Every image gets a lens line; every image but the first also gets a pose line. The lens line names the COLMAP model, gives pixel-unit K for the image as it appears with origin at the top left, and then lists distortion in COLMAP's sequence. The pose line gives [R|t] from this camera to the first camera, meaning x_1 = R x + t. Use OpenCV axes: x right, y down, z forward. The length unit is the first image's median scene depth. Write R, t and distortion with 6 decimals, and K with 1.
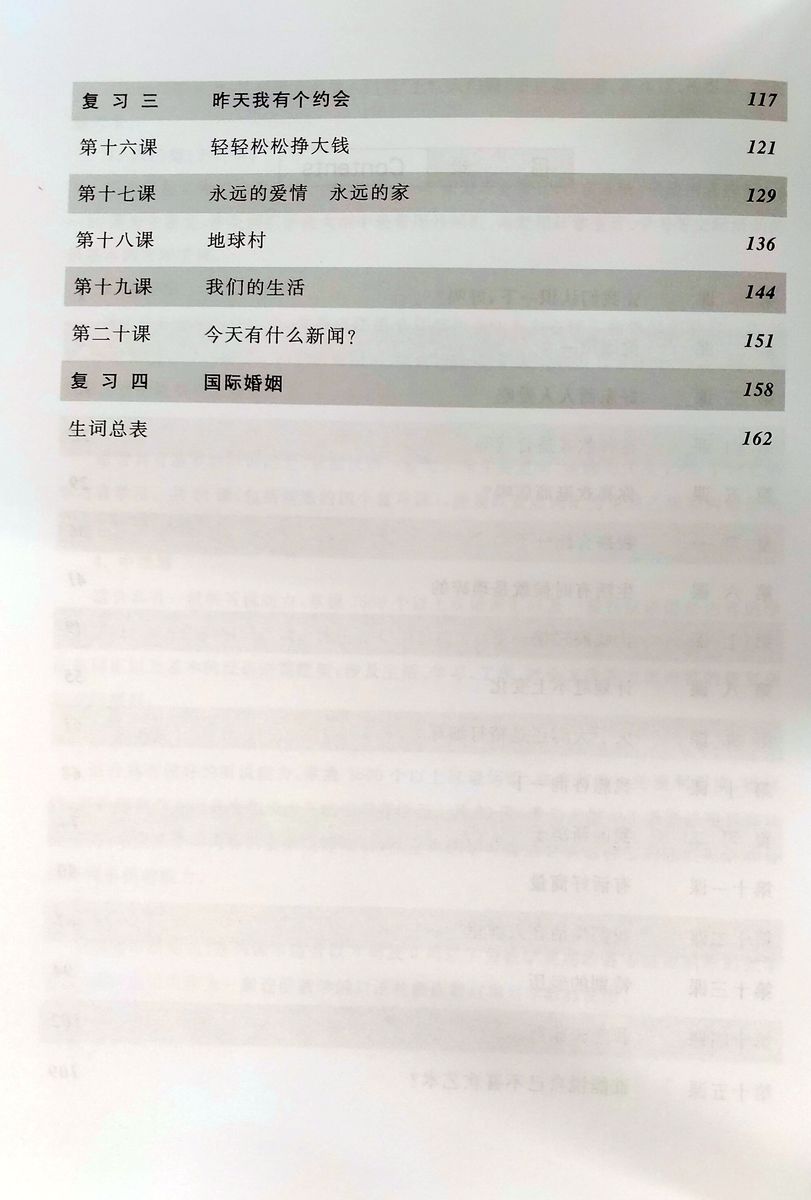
lens RADIAL K [[545.8, 0, 405.4], [0, 545.8, 600.1], [0, 0, 1]] dist [-0.016854, -0.000203]
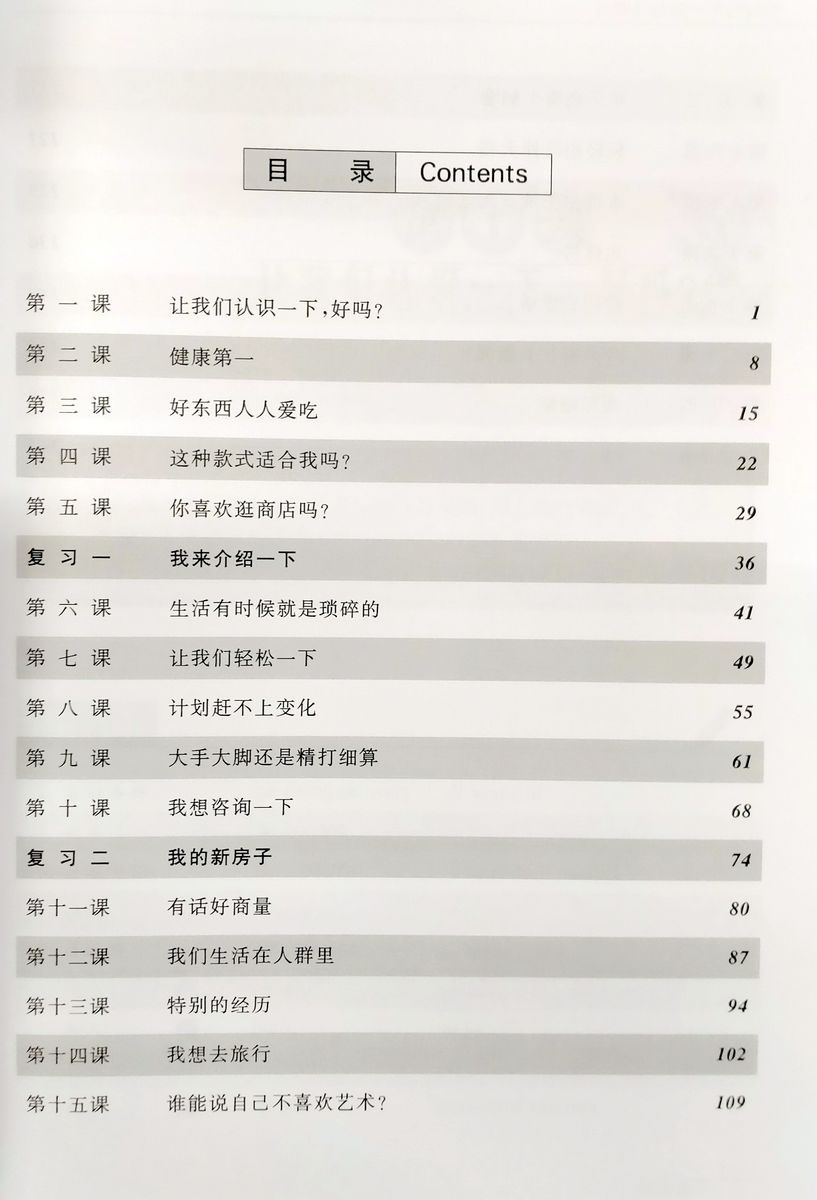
lens RADIAL K [[559.9, 0, 405.0], [0, 559.9, 596.8], [0, 0, 1]] dist [0.005706, -0.004399]
pose [[0.999324, -0.016679, 0.032772, 0.022510], [0.016363, 0.999817, 0.009891, -0.863604], [-0.032931, -0.009348, 0.999414, -0.002565]]
